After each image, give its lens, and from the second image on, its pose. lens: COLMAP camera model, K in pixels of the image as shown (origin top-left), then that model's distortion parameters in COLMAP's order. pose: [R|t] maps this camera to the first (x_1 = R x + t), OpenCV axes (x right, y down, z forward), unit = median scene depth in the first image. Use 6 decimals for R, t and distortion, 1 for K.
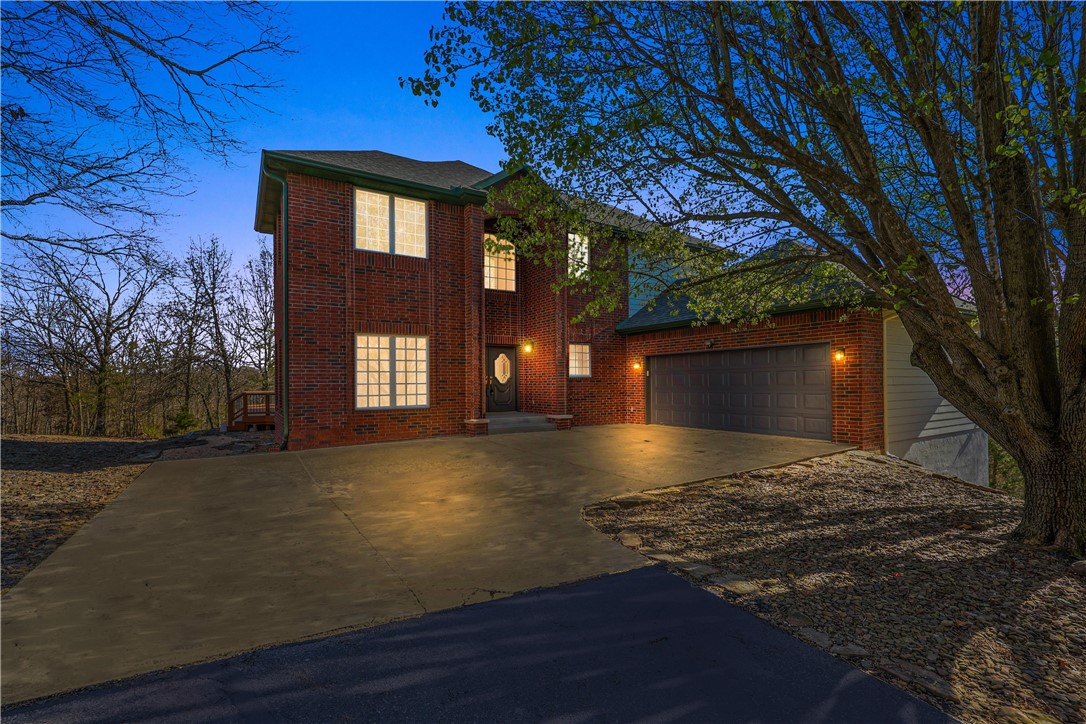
lens RADIAL K [[464.2, 0, 543.6], [0, 464.2, 385.2], [0, 0, 1]] dist [-0.000812, -0.000001]
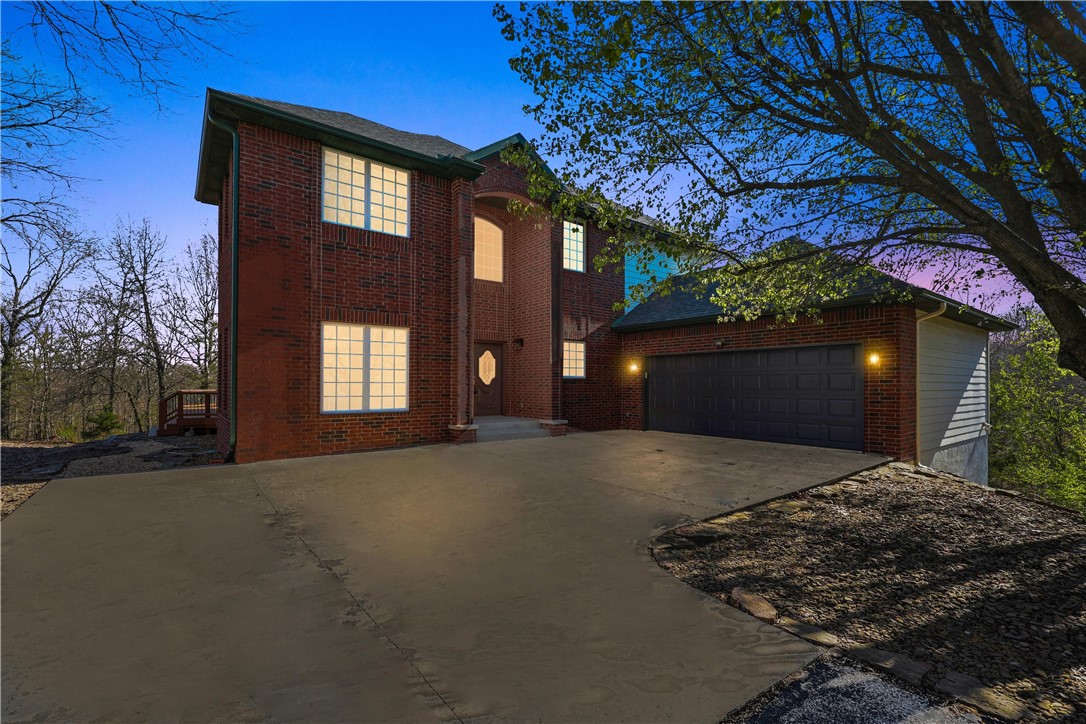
lens RADIAL K [[464.2, 0, 543.6], [0, 464.2, 385.2], [0, 0, 1]] dist [-0.000812, -0.000001]
pose [[0.995749, 0.012401, 0.091268, -0.075511], [-0.011975, 0.999915, -0.005215, 0.001957], [-0.091325, 0.004100, 0.995813, 0.120188]]
